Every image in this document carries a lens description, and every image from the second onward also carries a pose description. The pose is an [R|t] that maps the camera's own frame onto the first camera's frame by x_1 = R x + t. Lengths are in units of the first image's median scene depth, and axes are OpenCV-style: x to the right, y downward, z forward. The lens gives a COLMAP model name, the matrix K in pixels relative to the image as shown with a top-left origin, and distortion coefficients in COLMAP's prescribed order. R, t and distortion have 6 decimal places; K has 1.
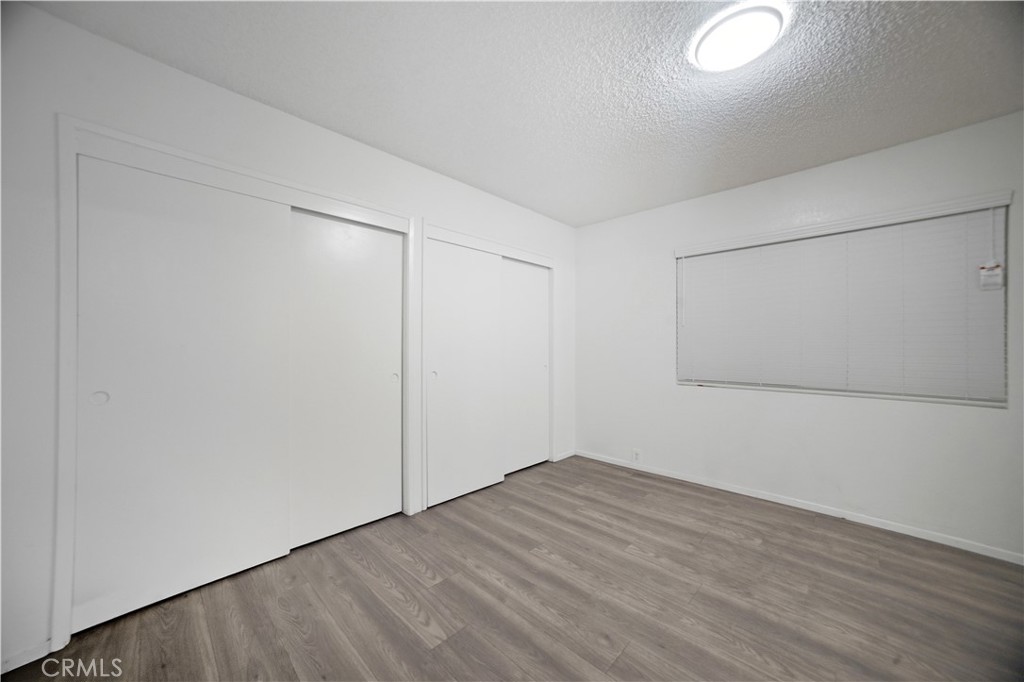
lens RADIAL K [[357.1, 0, 518.0], [0, 357.1, 344.4], [0, 0, 1]] dist [-0.014471, 0.000651]
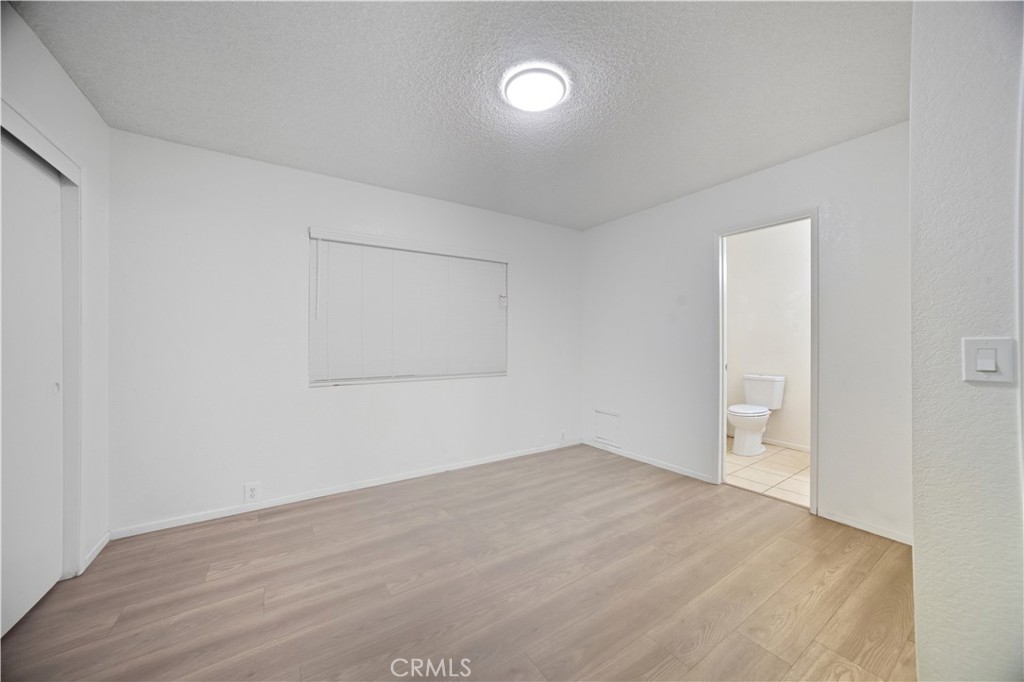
lens RADIAL K [[357.1, 0, 515.7], [0, 357.1, 341.4], [0, 0, 1]] dist [-0.014471, 0.000651]
pose [[0.252732, -0.000681, 0.967536, -0.324979], [-0.002428, 0.999996, 0.001338, 0.002175], [-0.967533, -0.002688, 0.252729, 0.419698]]
